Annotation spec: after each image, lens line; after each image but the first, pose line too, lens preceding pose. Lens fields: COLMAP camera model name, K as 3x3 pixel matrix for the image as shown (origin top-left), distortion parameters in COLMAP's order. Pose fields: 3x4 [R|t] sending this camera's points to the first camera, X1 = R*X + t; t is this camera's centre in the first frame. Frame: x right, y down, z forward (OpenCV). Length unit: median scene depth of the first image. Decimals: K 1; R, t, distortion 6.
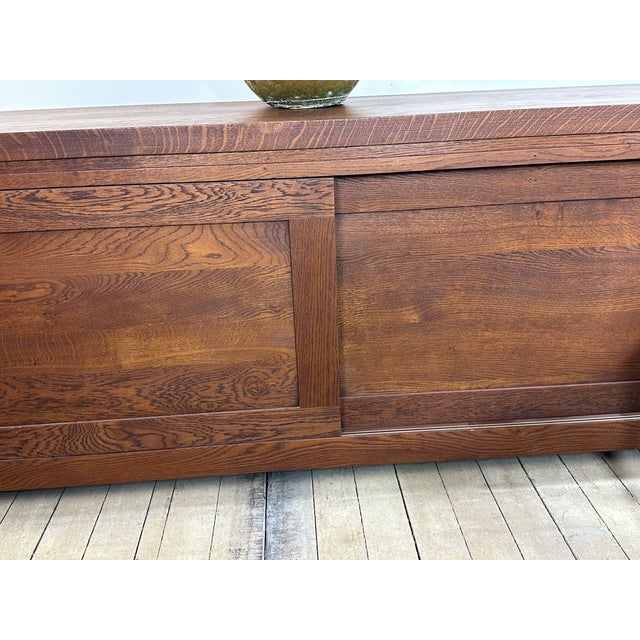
lens RADIAL K [[663.8, 0, 326.6], [0, 663.8, 333.3], [0, 0, 1]] dist [0.193472, -0.447938]
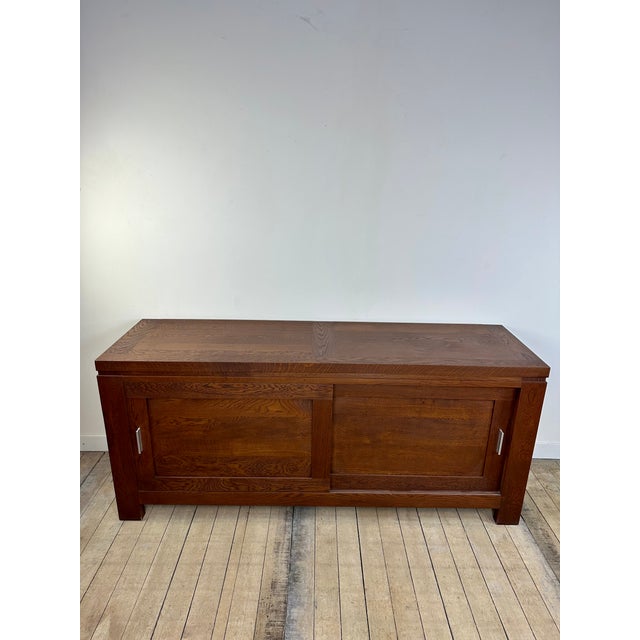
lens RADIAL K [[473.6, 0, 322.8], [0, 473.6, 328.7], [0, 0, 1]] dist [0.012845, -0.004558]
pose [[0.996819, 0.072475, -0.033148, 0.011937], [-0.074174, 0.995821, -0.053275, -0.307915], [0.029149, 0.055565, 0.998030, -0.590762]]
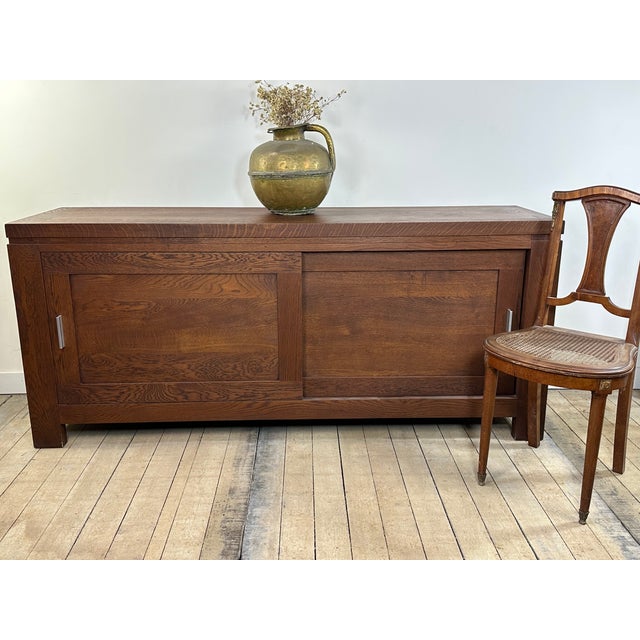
lens RADIAL K [[663.8, 0, 326.6], [0, 663.8, 333.3], [0, 0, 1]] dist [0.193472, -0.447938]
pose [[0.998982, 0.040816, -0.019222, 0.117301], [-0.042914, 0.991133, -0.125752, 0.211857], [0.013918, 0.126449, 0.991875, -0.780069]]
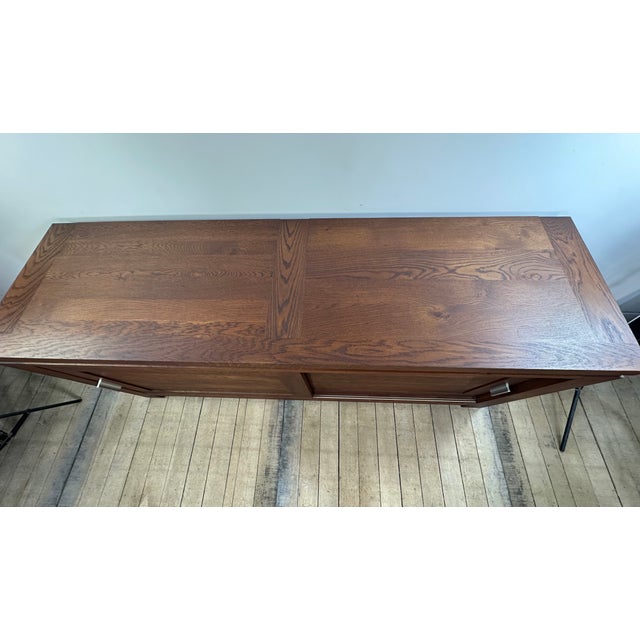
lens RADIAL K [[255.8, 0, 320.0], [0, 255.8, 320.0], [0, 0, 1]] dist [0.000096, -0.000140]
pose [[0.994890, 0.084955, -0.054565, 0.077772], [-0.026302, 0.739818, 0.672292, -0.693982], [0.097483, -0.667422, 0.738272, 0.561468]]
